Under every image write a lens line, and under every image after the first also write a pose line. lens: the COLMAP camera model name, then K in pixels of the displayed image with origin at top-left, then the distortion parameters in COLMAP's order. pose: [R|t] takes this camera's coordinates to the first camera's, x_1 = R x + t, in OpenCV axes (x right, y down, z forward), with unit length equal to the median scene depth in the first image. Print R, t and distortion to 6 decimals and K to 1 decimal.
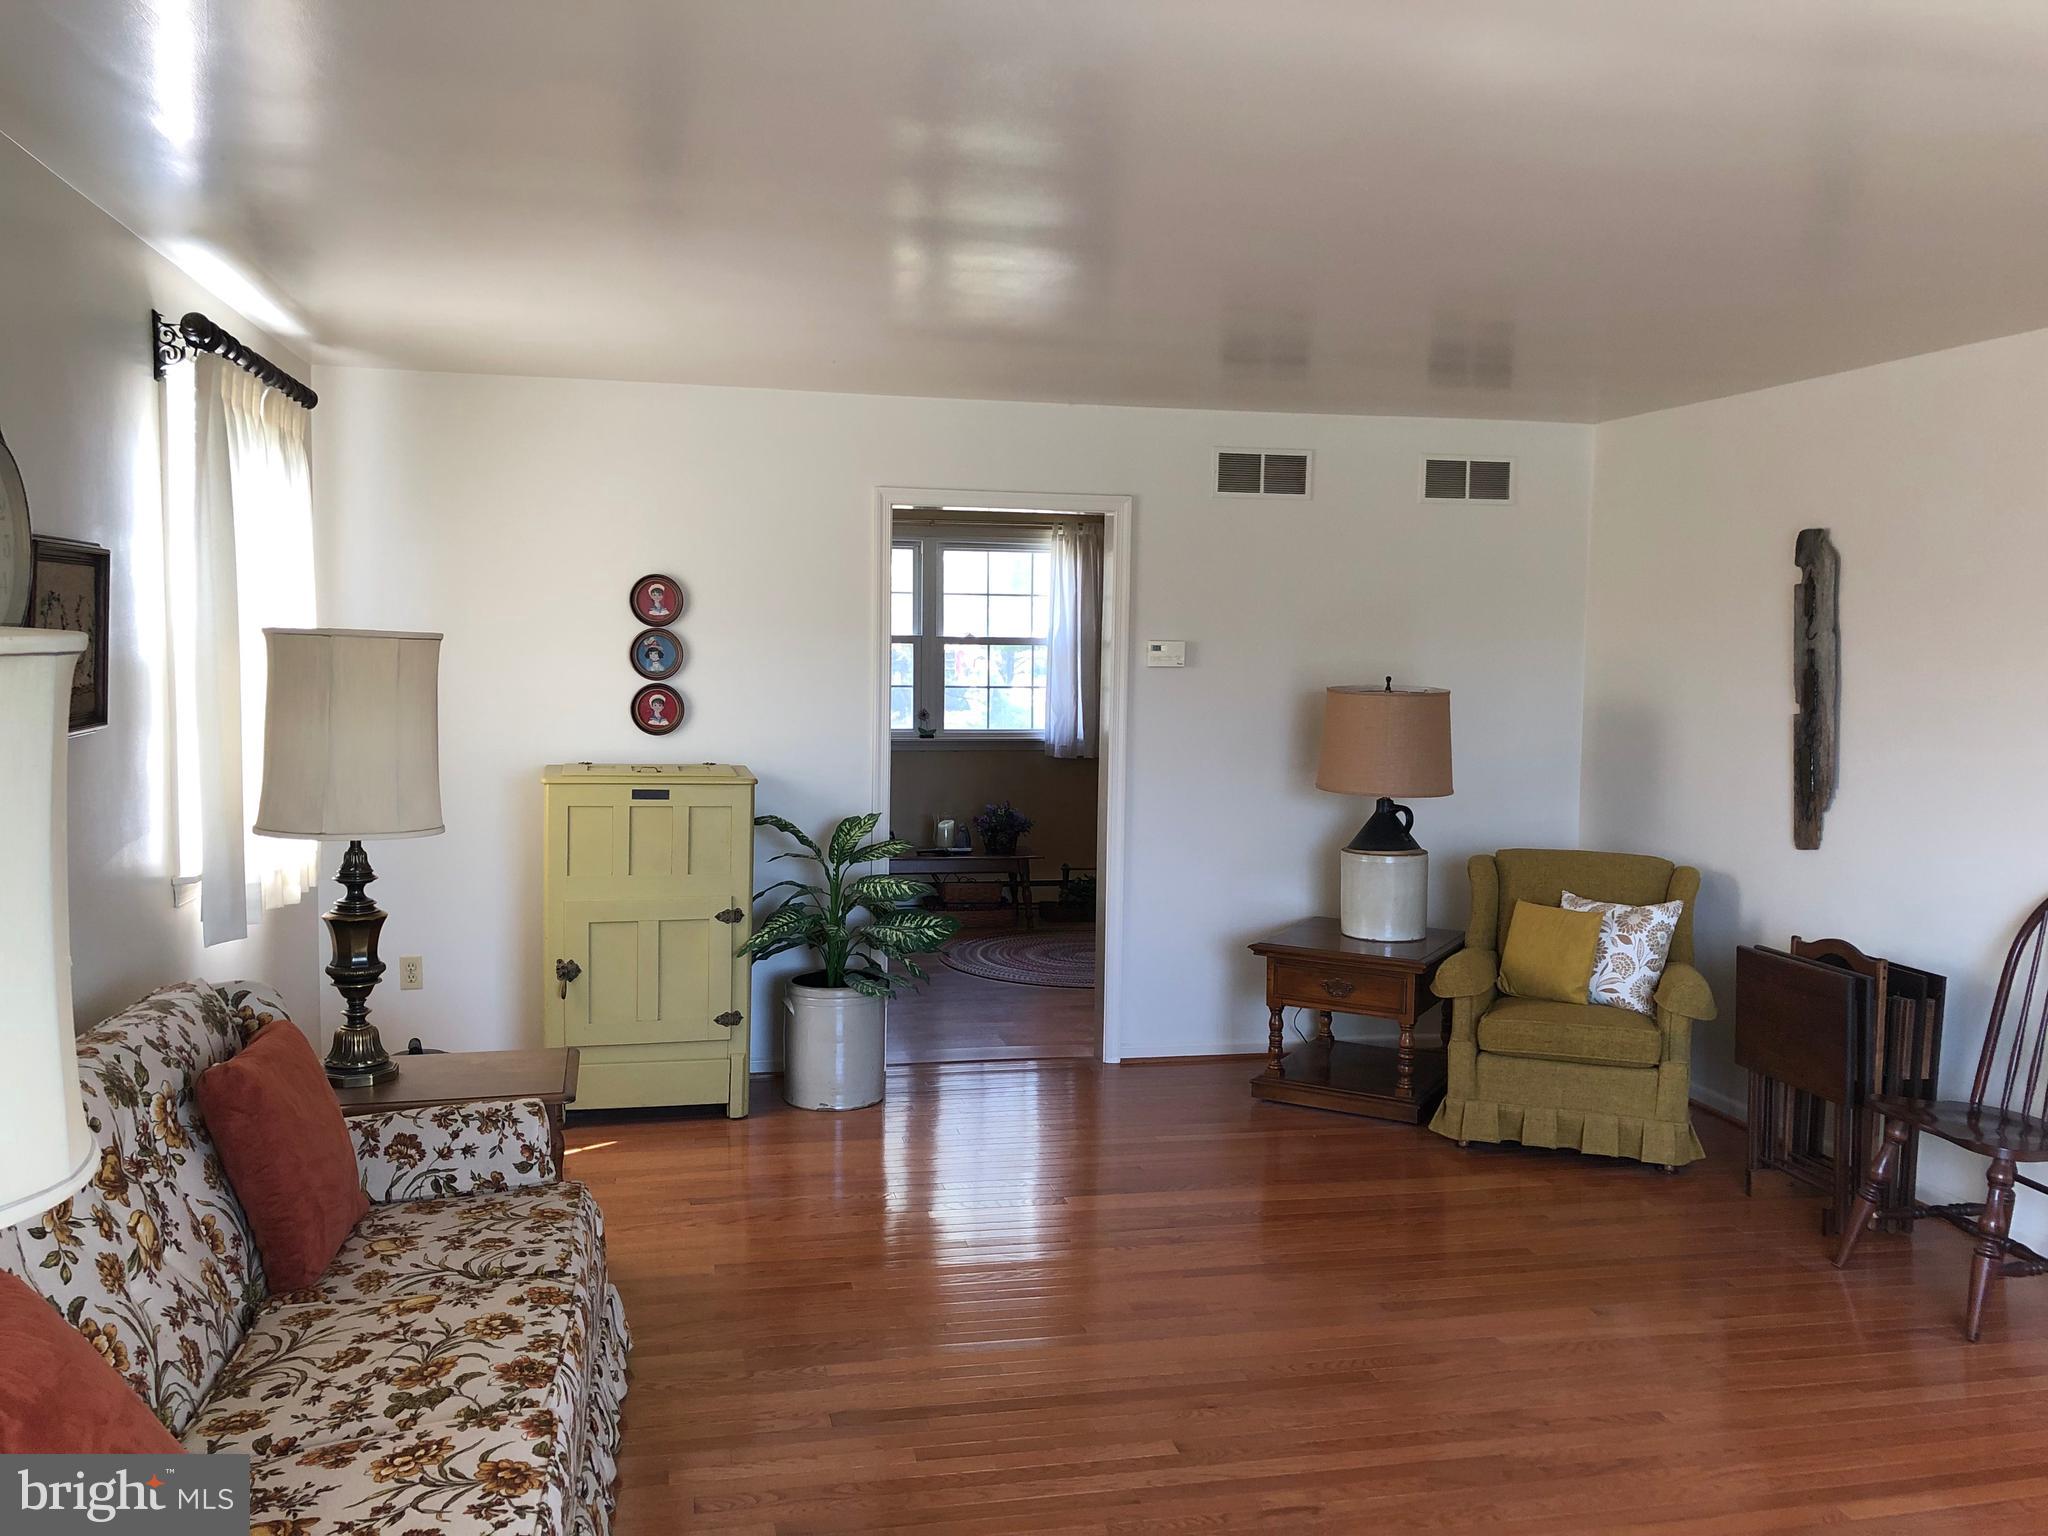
lens RADIAL K [[1666.4, 0, 1012.3], [0, 1666.4, 777.1], [0, 0, 1]] dist [0.041185, -0.020408]
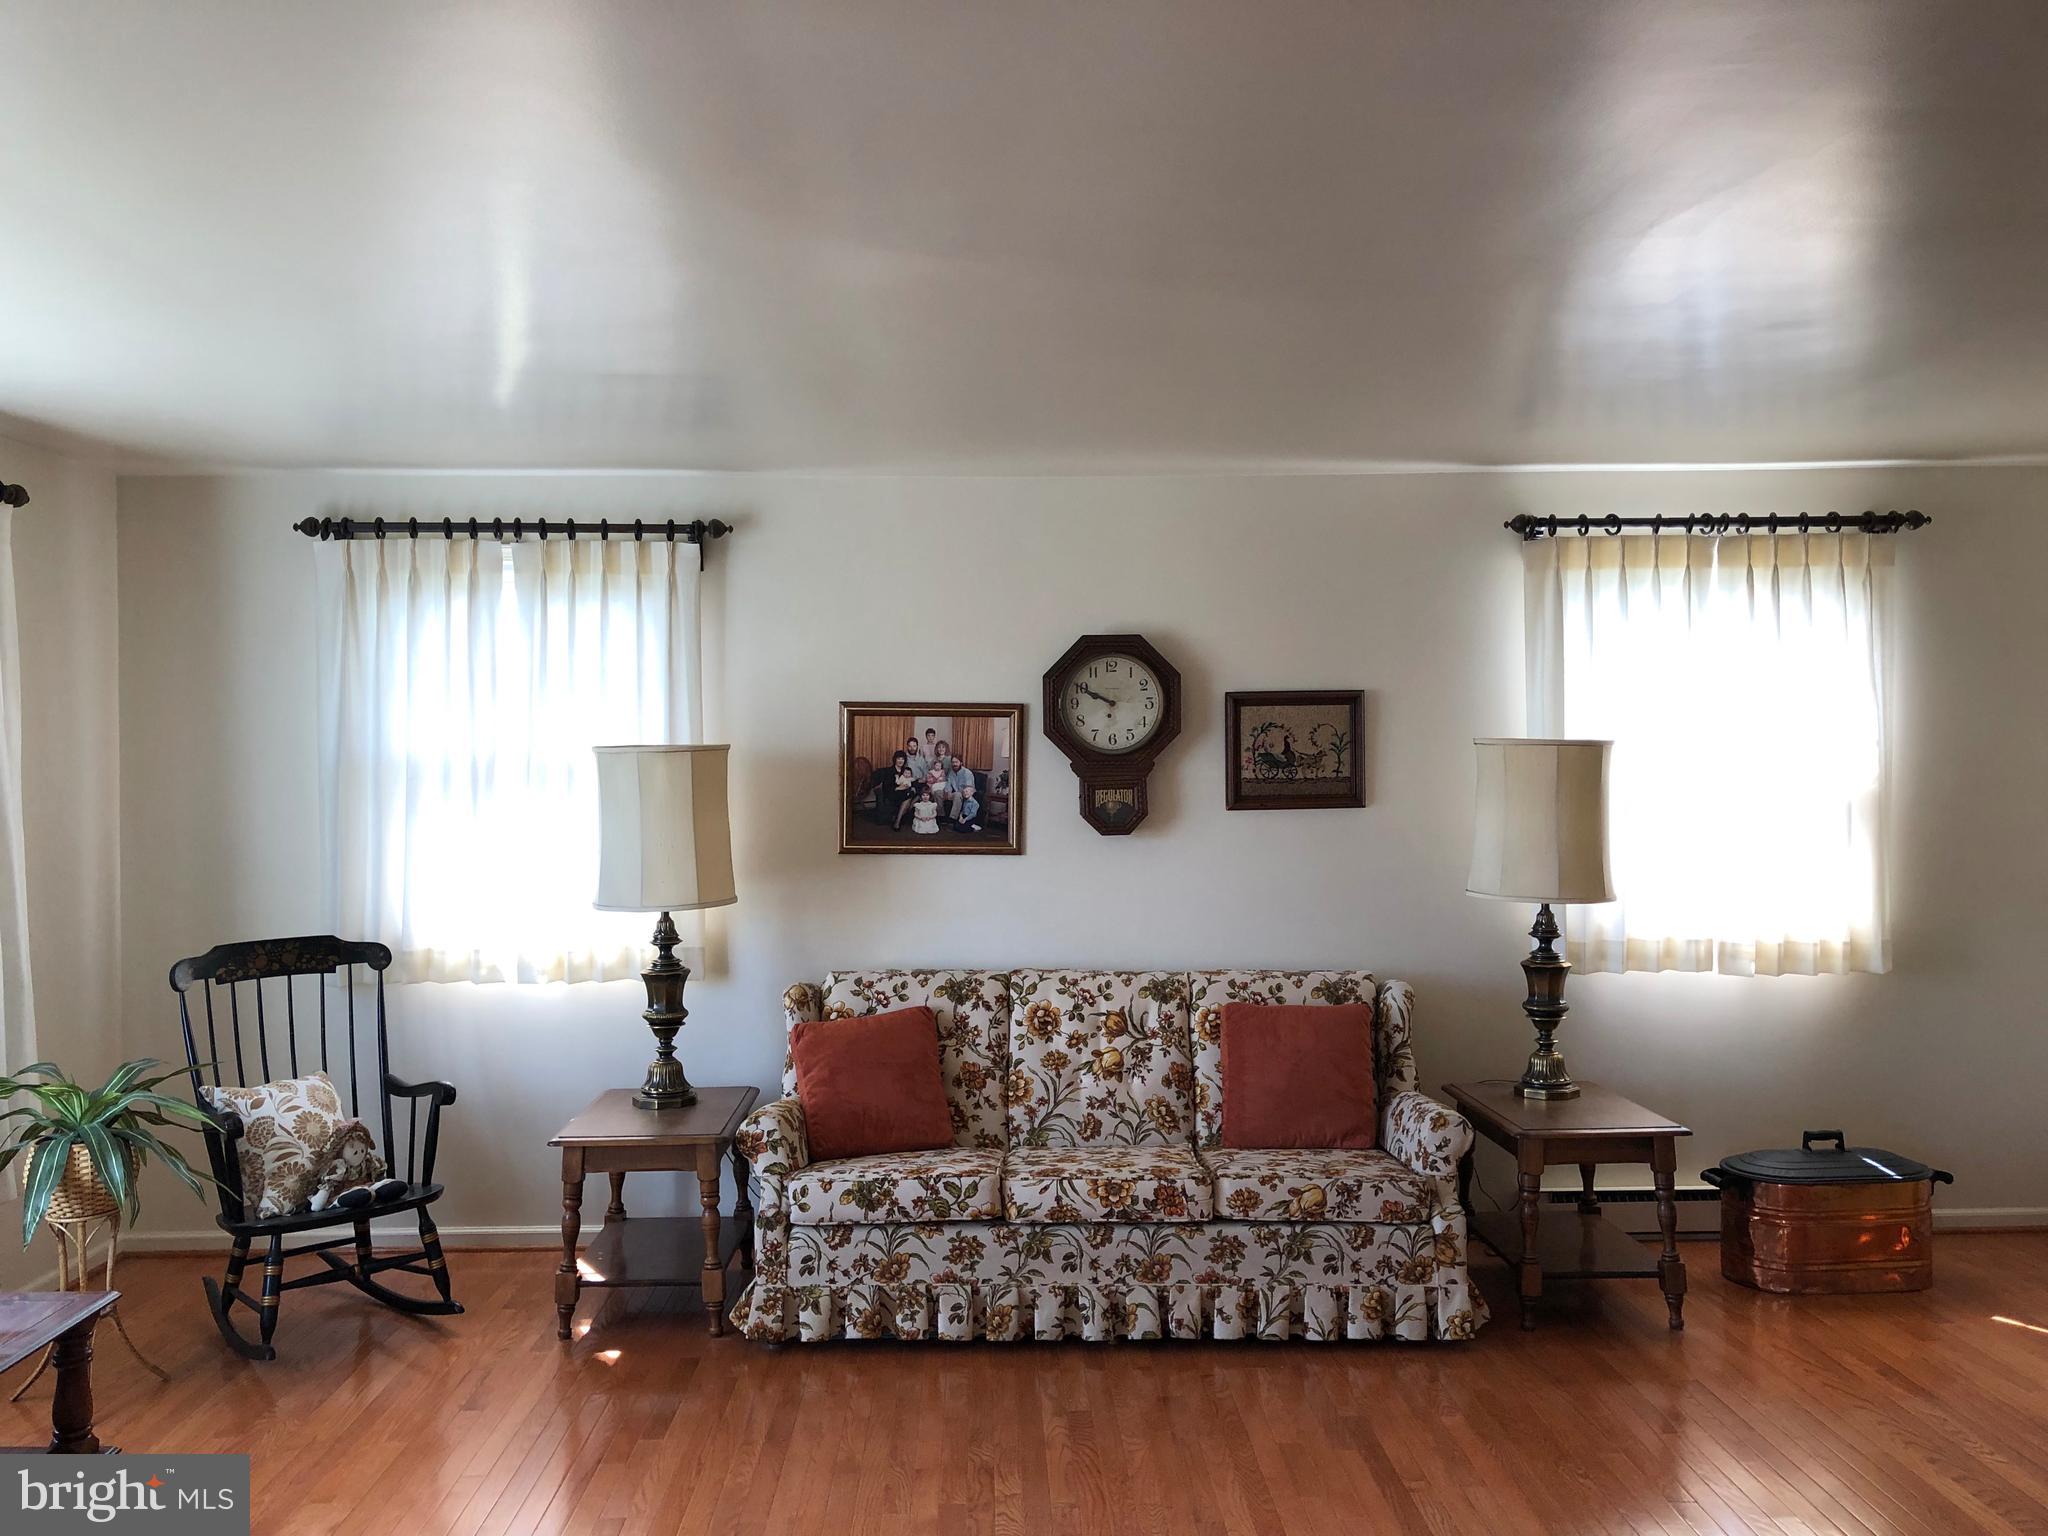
lens RADIAL K [[1666.4, 0, 1025.7], [0, 1666.4, 756.4], [0, 0, 1]] dist [0.041185, -0.020408]
pose [[-0.176292, -0.008571, -0.984301, 0.668982], [-0.076819, 0.997032, 0.005077, -0.035971], [0.981336, 0.076508, -0.176428, 0.597120]]
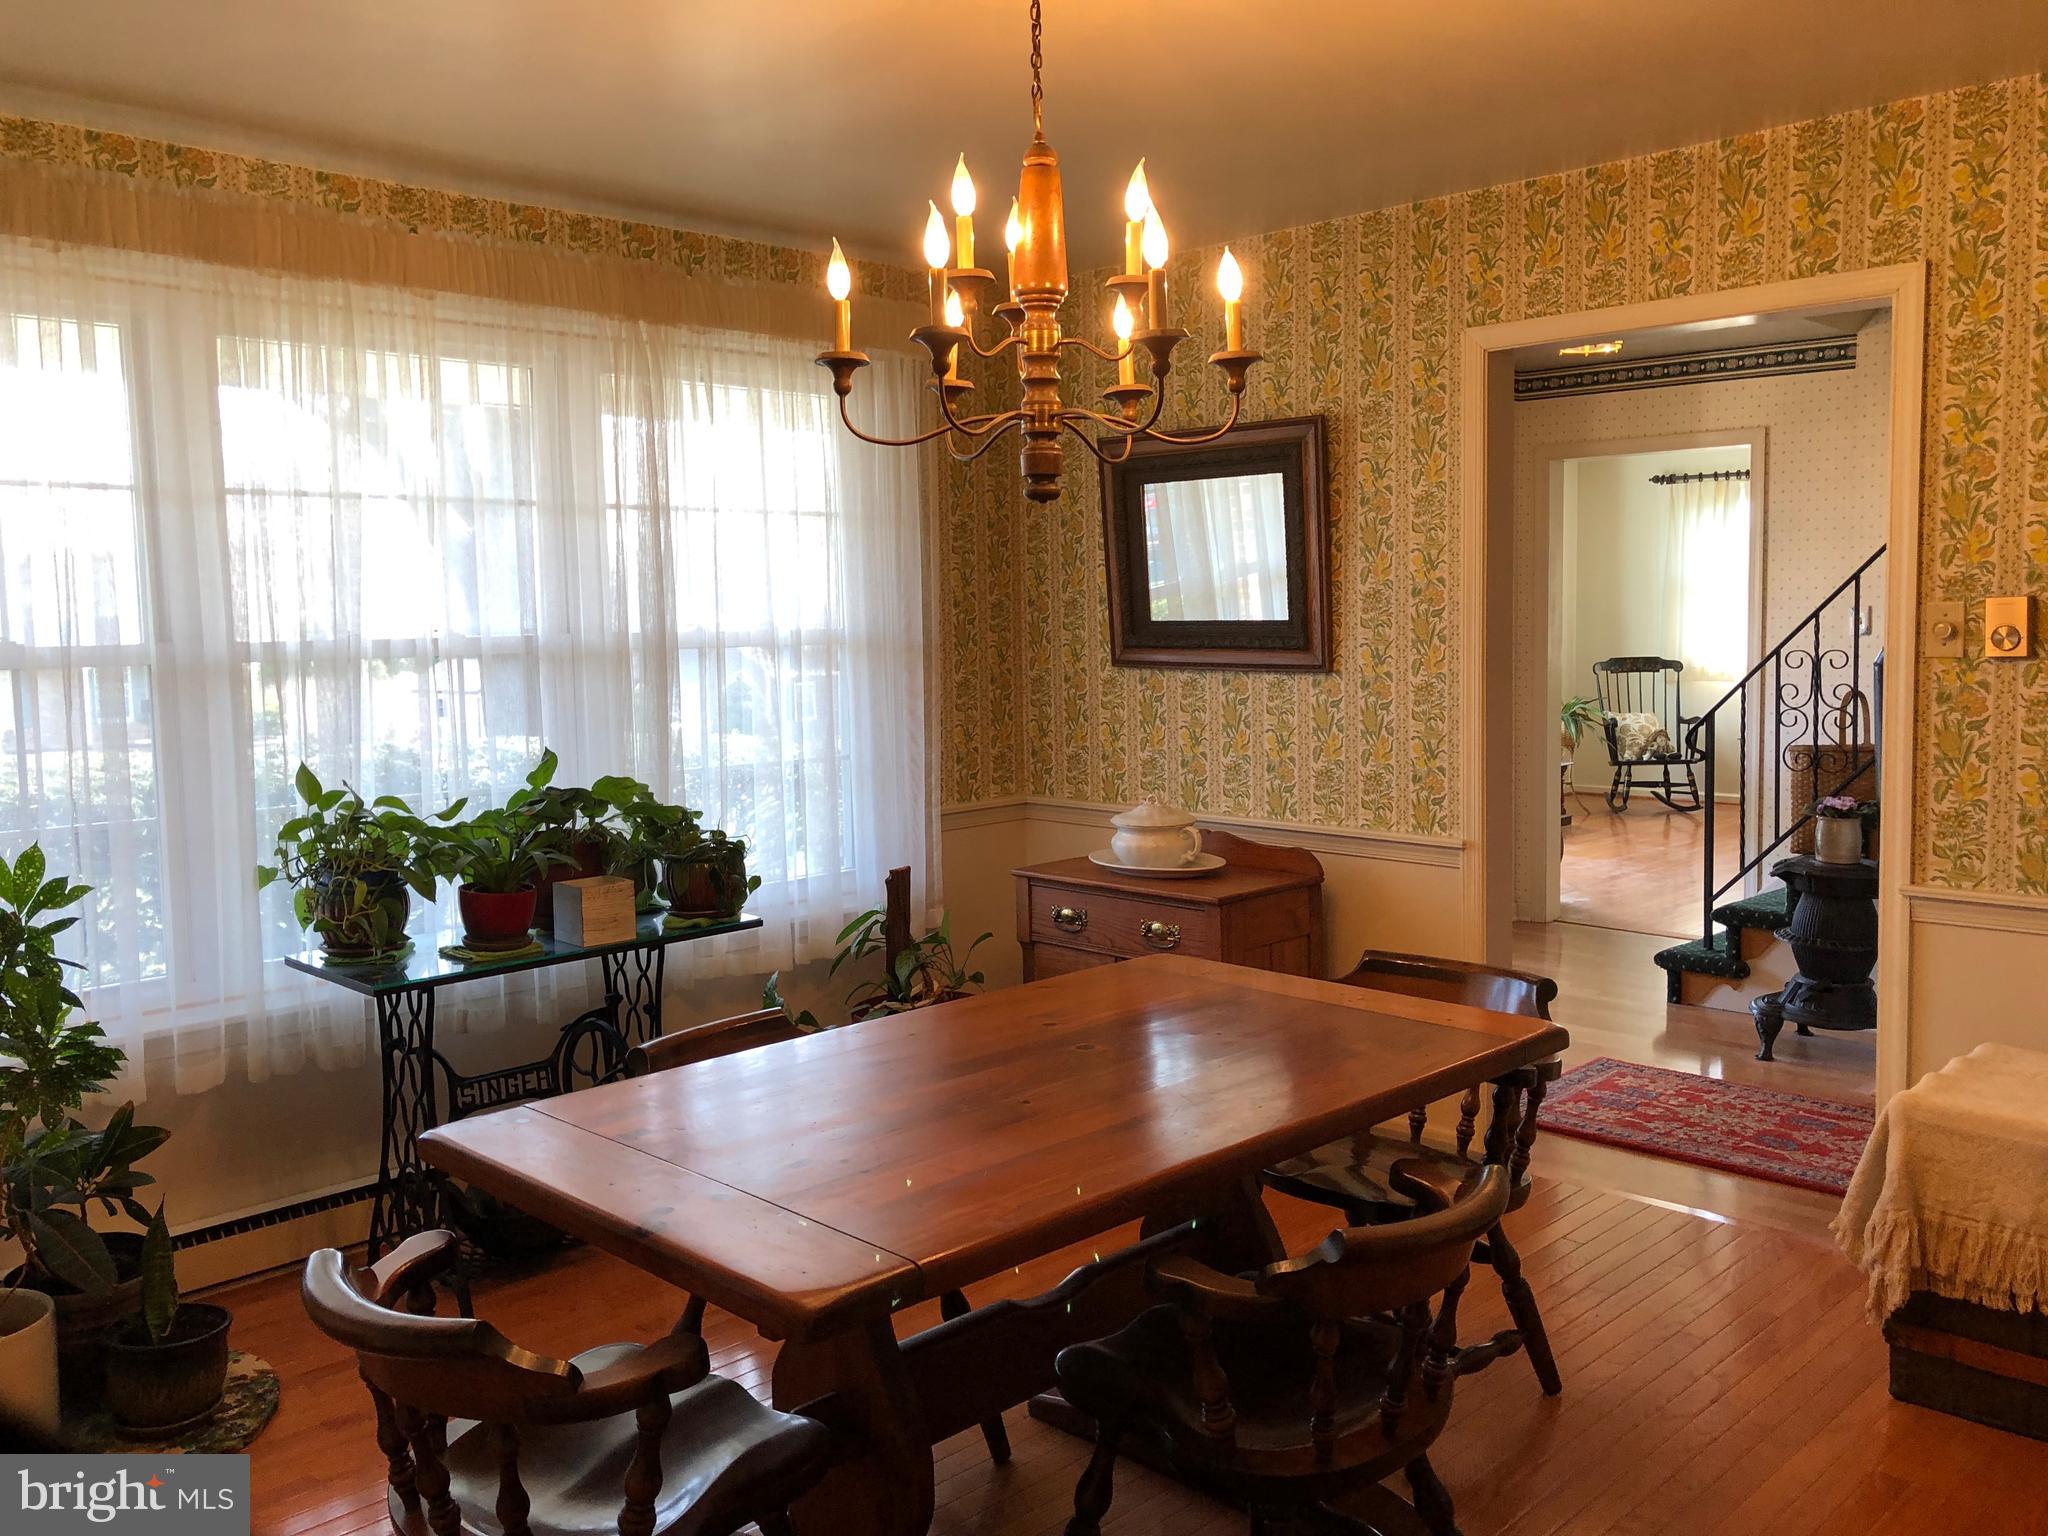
lens RADIAL K [[1666.4, 0, 1015.7], [0, 1666.4, 776.2], [0, 0, 1]] dist [0.041185, -0.020408]
pose [[-0.835203, 0.053068, -0.547375, 1.222433], [-0.041197, 0.986499, 0.158501, -0.048654], [0.548397, 0.154931, -0.821741, 1.030560]]
